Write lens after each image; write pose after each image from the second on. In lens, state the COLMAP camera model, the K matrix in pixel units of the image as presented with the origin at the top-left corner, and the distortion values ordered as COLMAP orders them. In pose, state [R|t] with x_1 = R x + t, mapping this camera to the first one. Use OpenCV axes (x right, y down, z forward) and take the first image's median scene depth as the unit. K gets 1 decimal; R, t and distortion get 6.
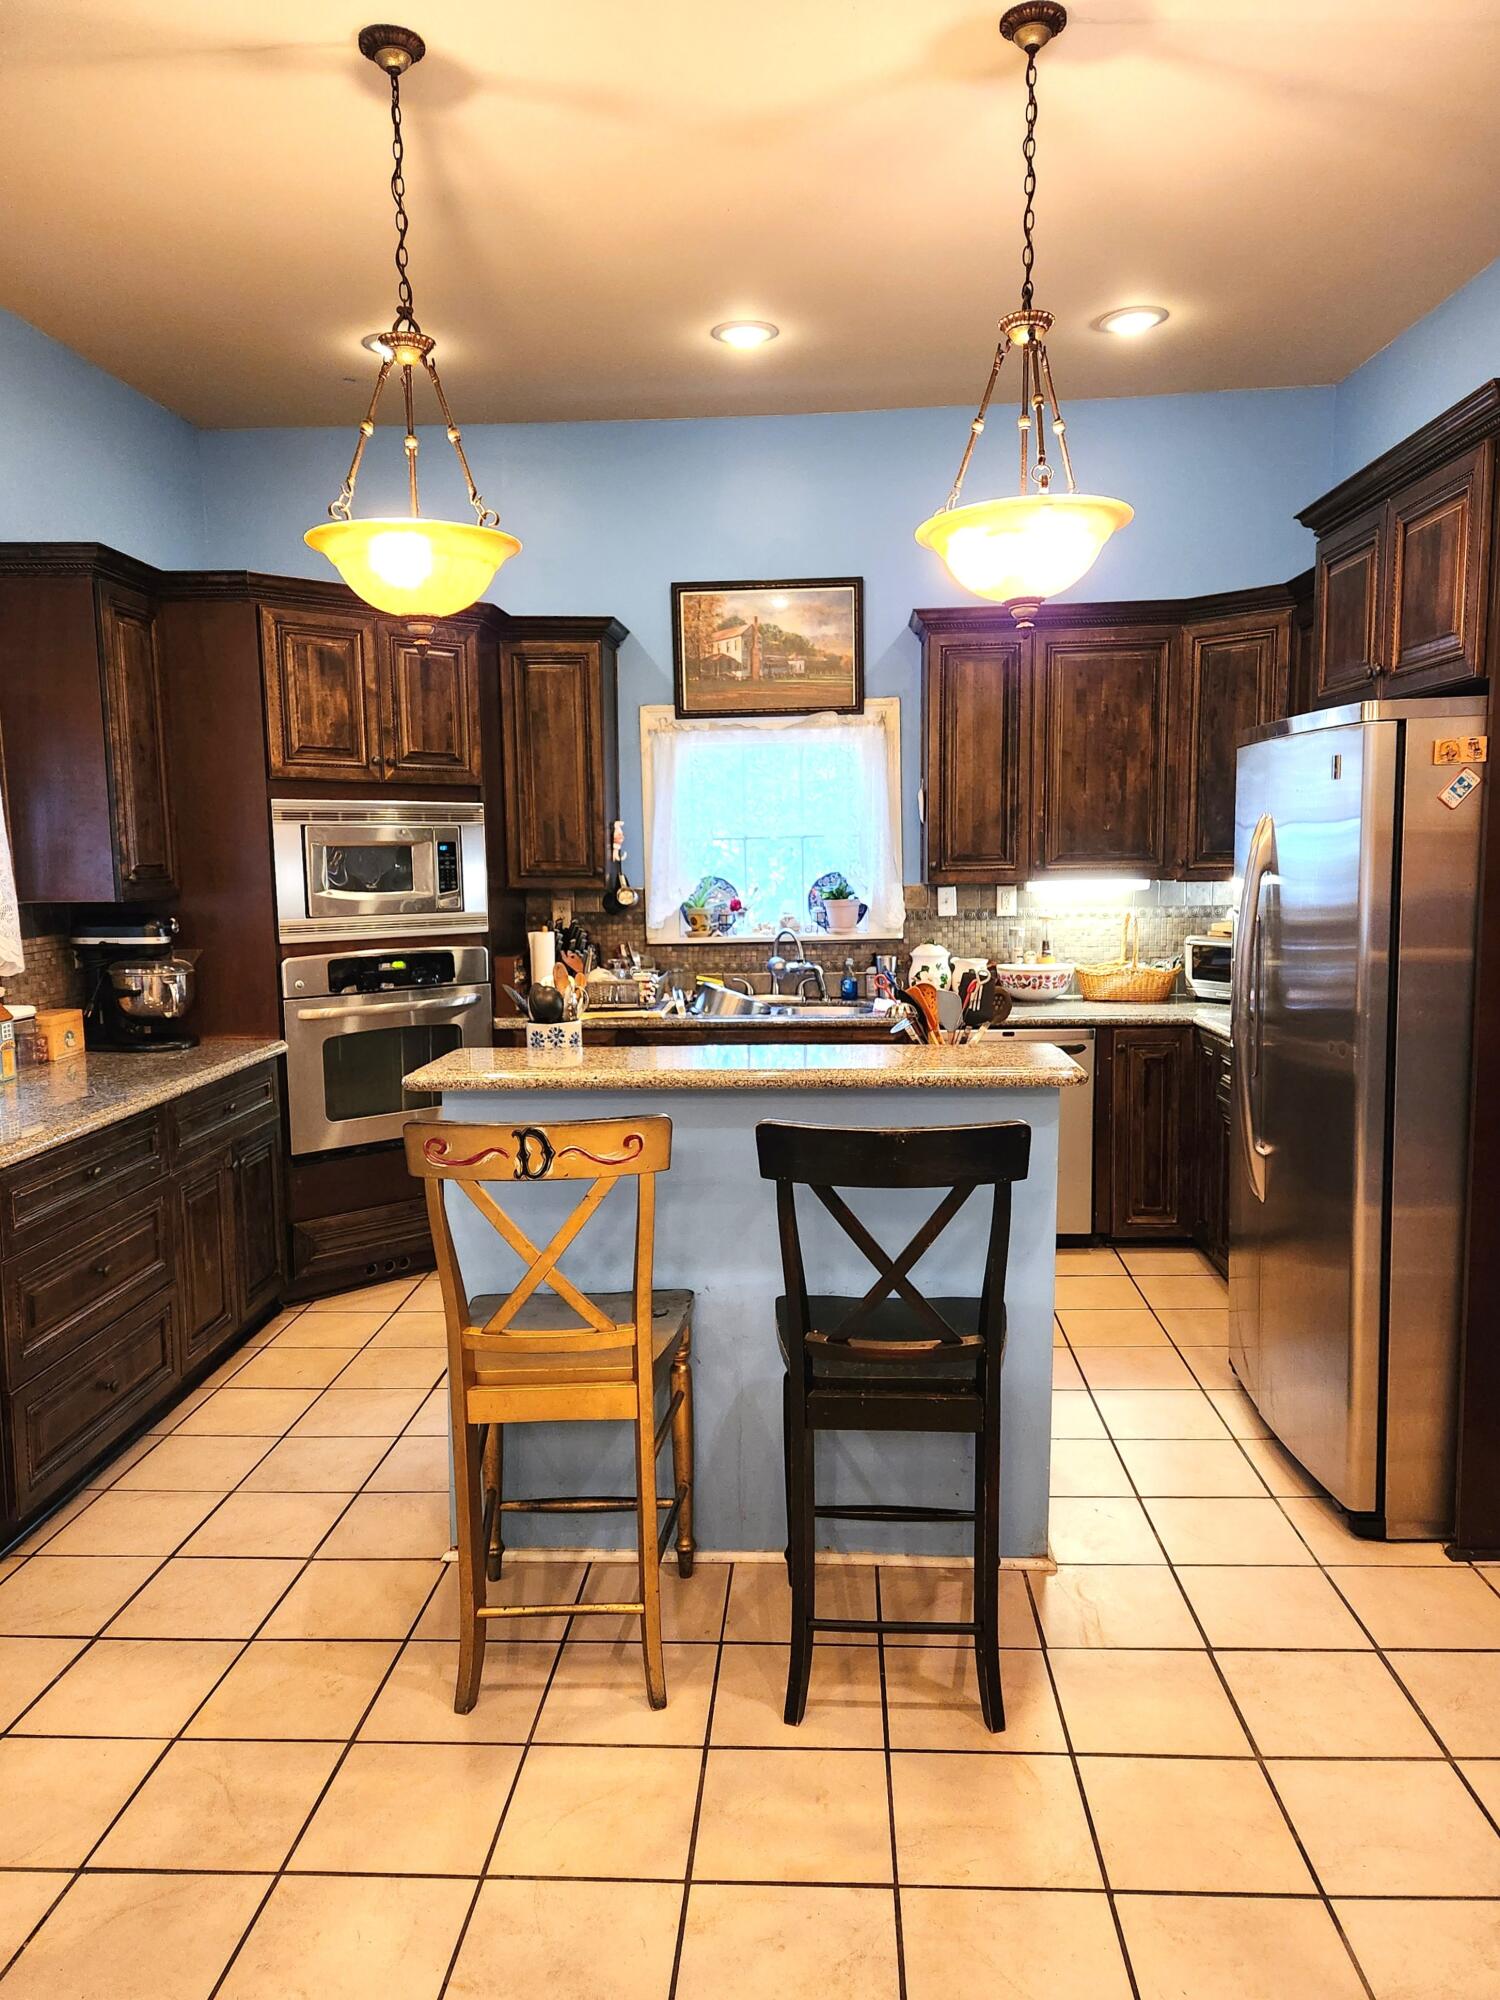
lens RADIAL K [[1353.2, 0, 752.2], [0, 1353.2, 1023.0], [0, 0, 1]] dist [0.096562, -0.103174]
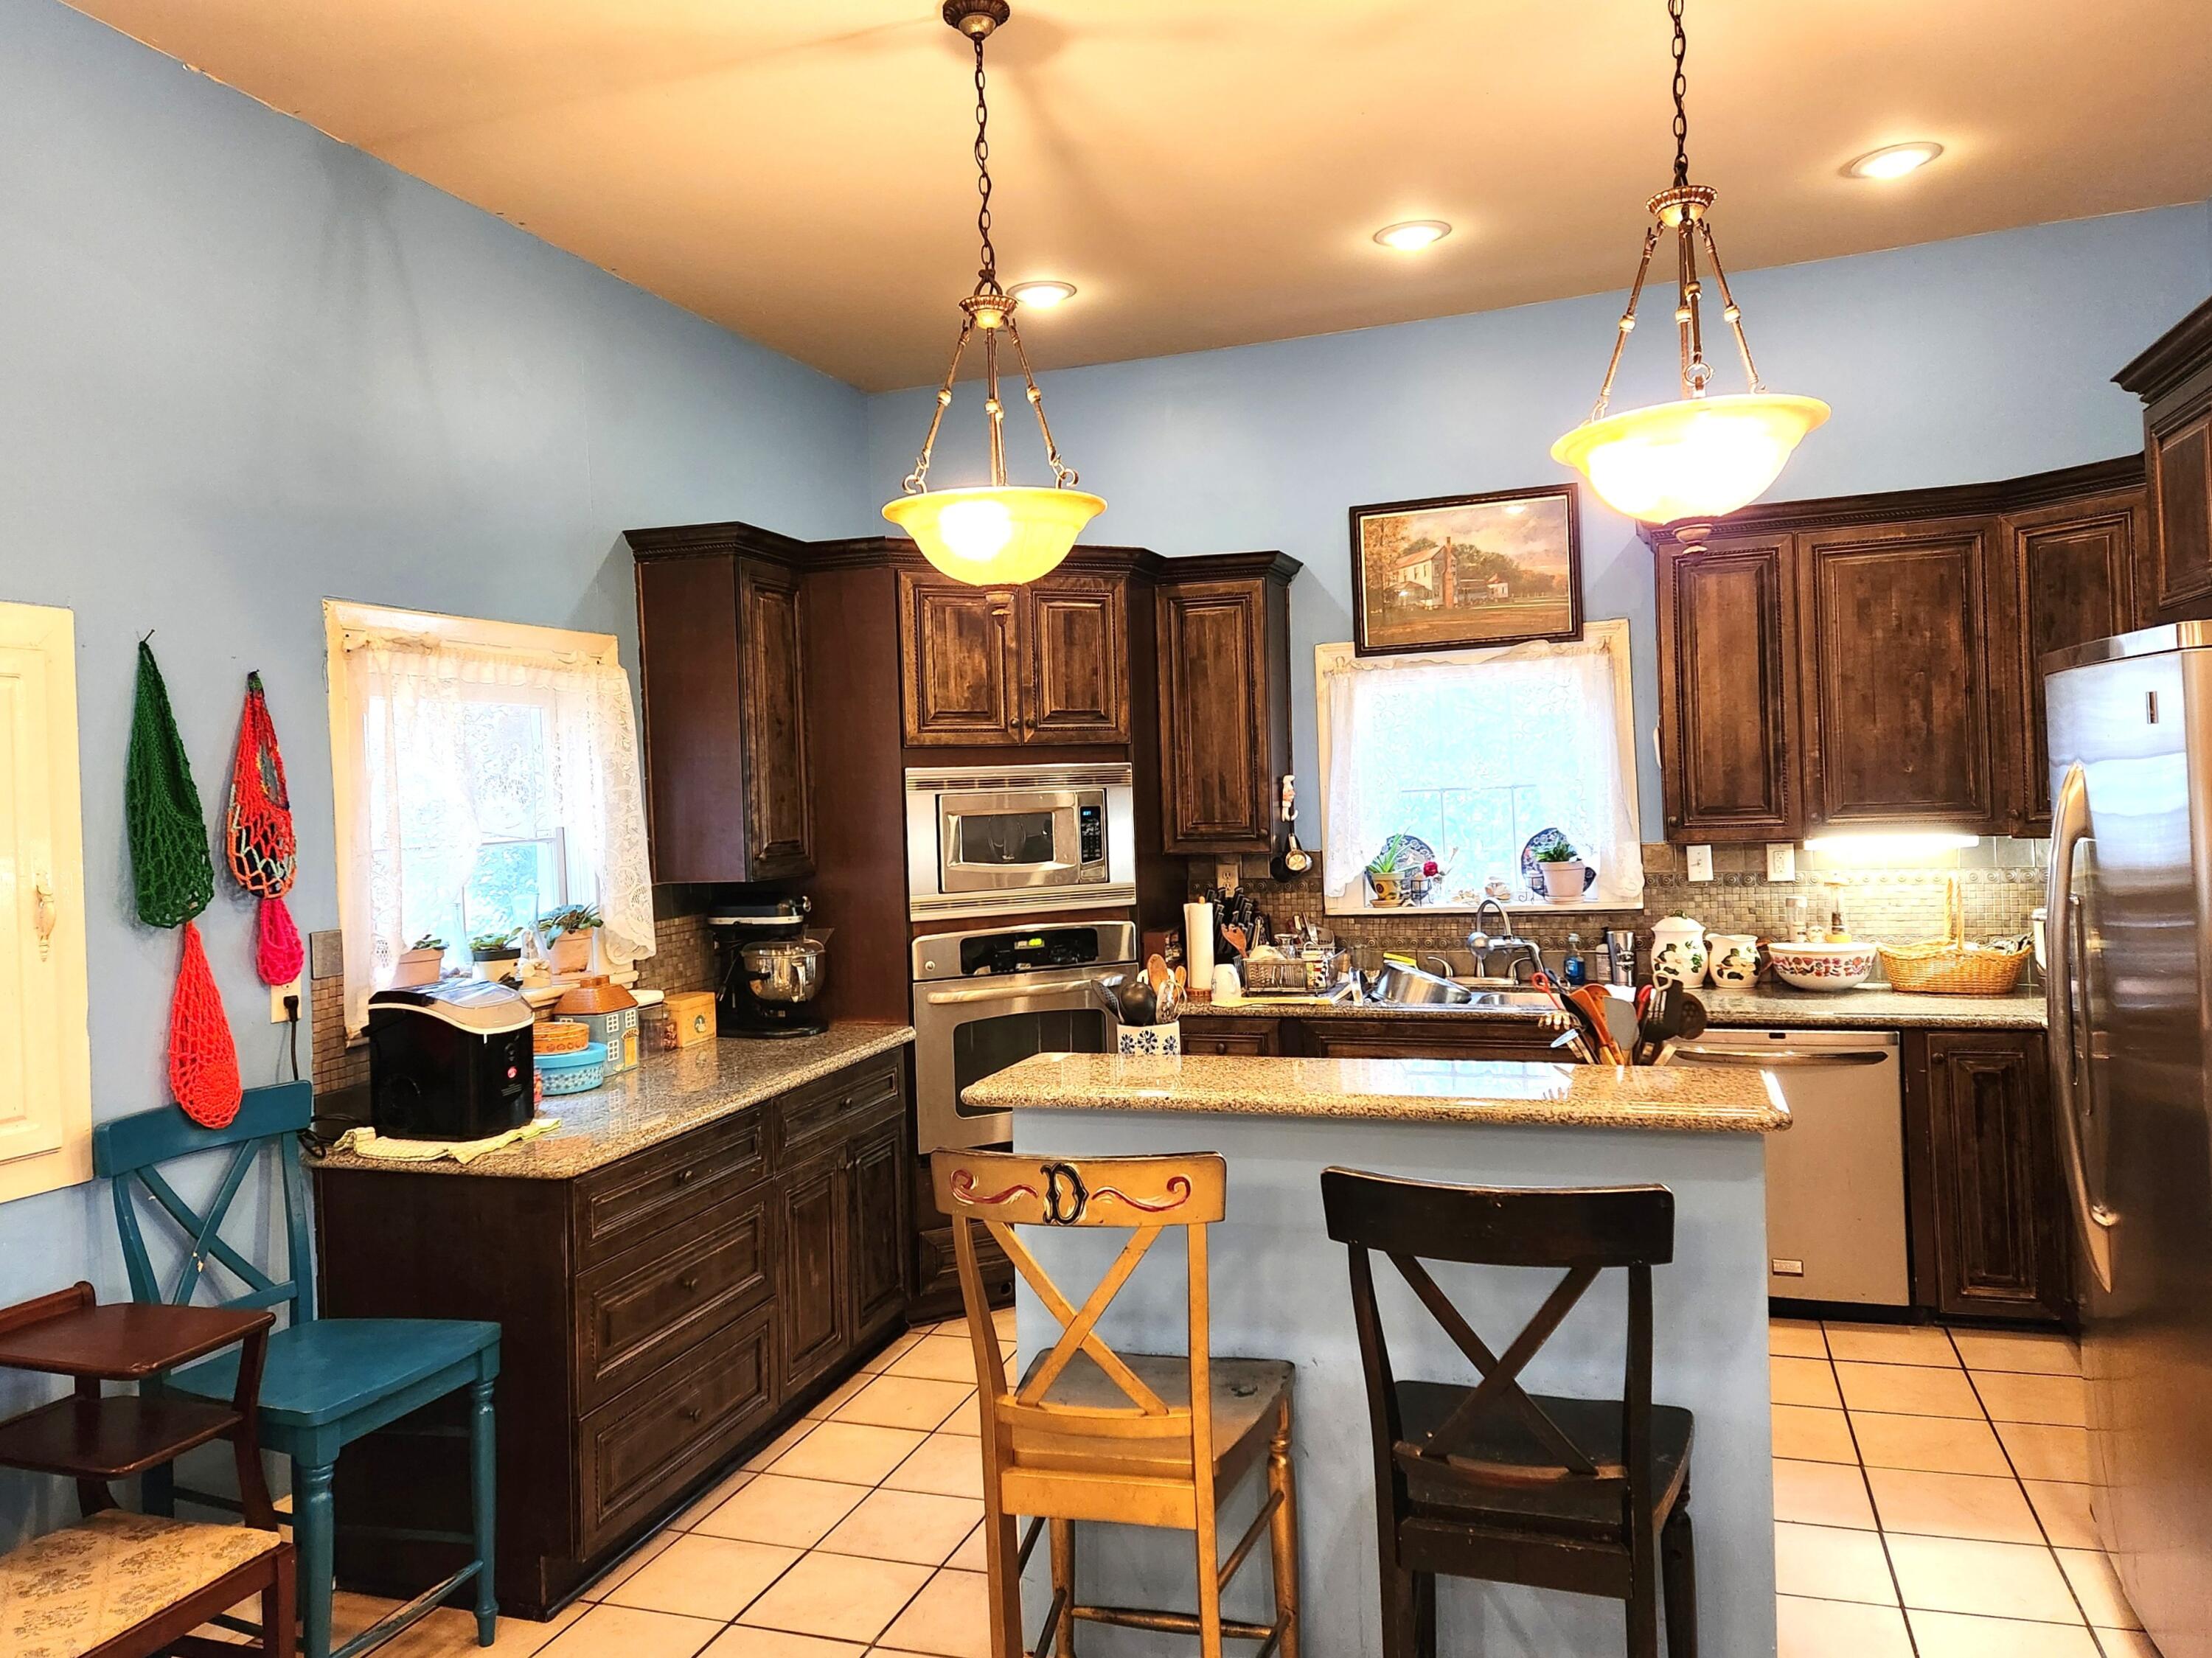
lens RADIAL K [[1548.8, 0, 1110.3], [0, 1548.8, 811.2], [0, 0, 1]] dist [0.106703, -0.140062]
pose [[0.962635, -0.019533, -0.270099, 0.067062], [-0.010084, 0.994118, -0.107833, -0.018857], [0.270616, 0.106527, 0.956775, 0.017405]]
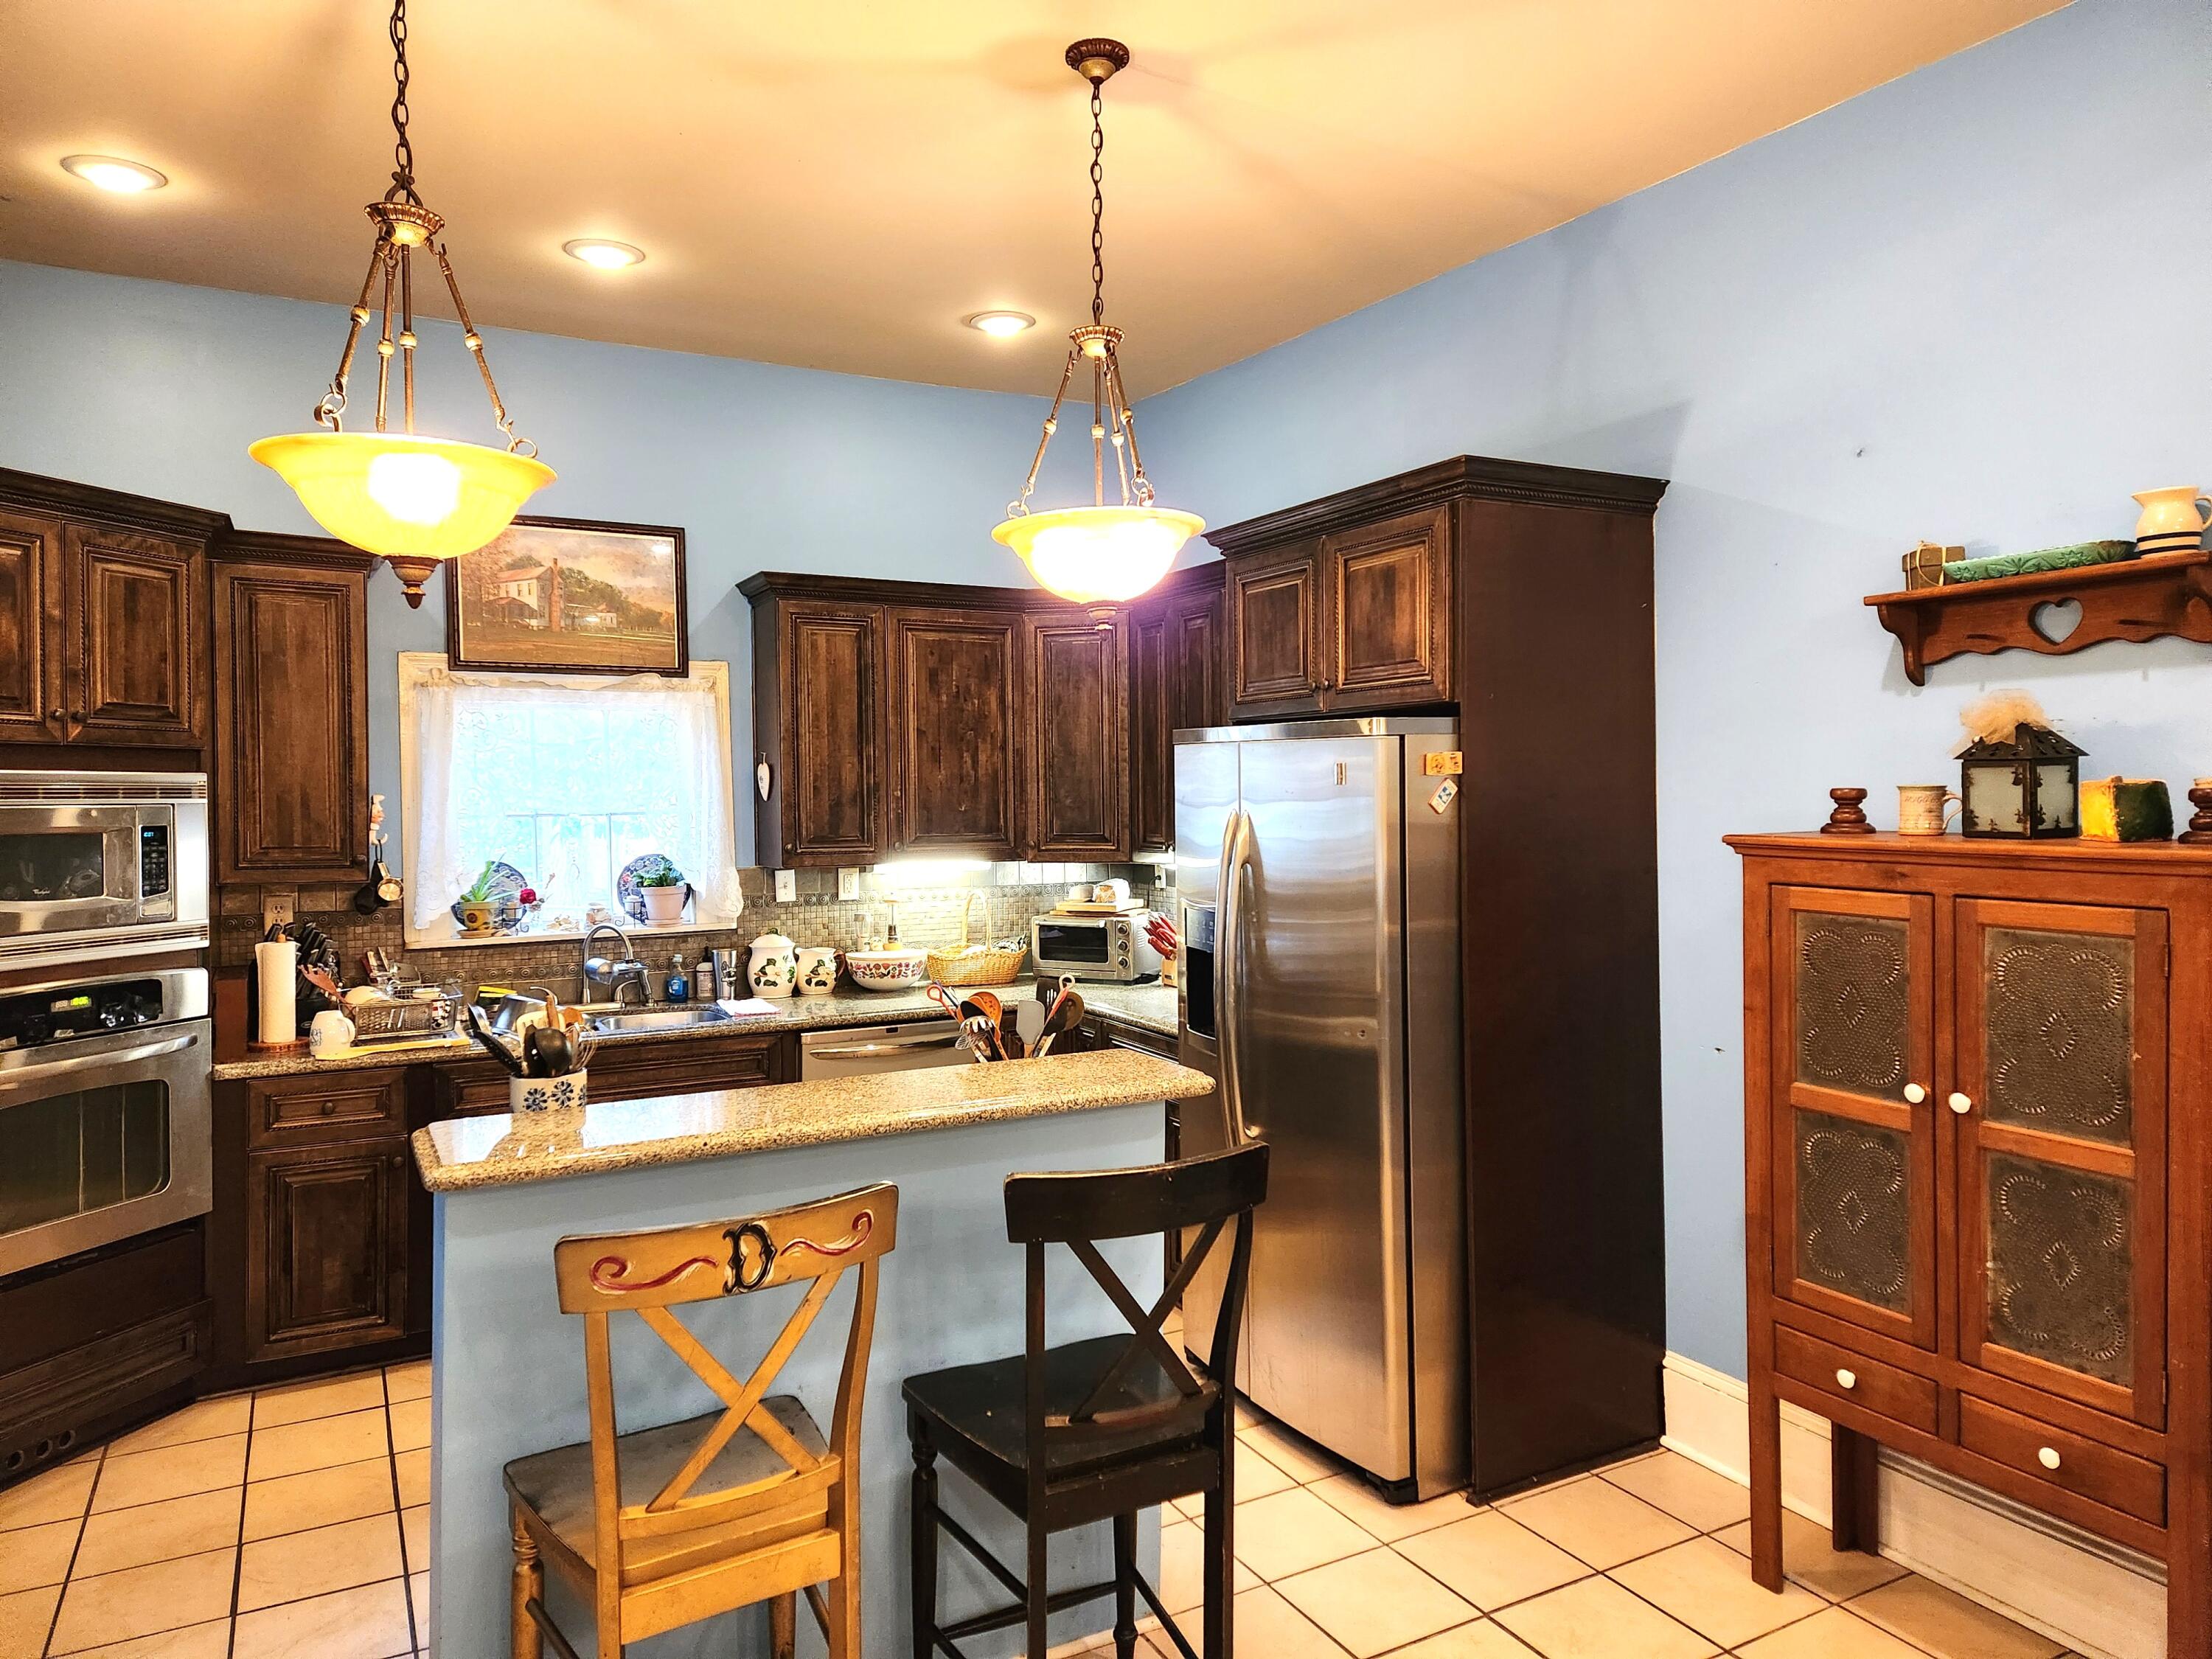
lens RADIAL K [[1451.9, 0, 1099.0], [0, 1451.9, 828.5], [0, 0, 1]] dist [0.099663, -0.100003]
pose [[0.853857, -0.004066, 0.520492, -0.207384], [0.060983, 0.993864, -0.092278, -0.028393], [-0.516923, 0.110534, 0.848865, 0.071764]]
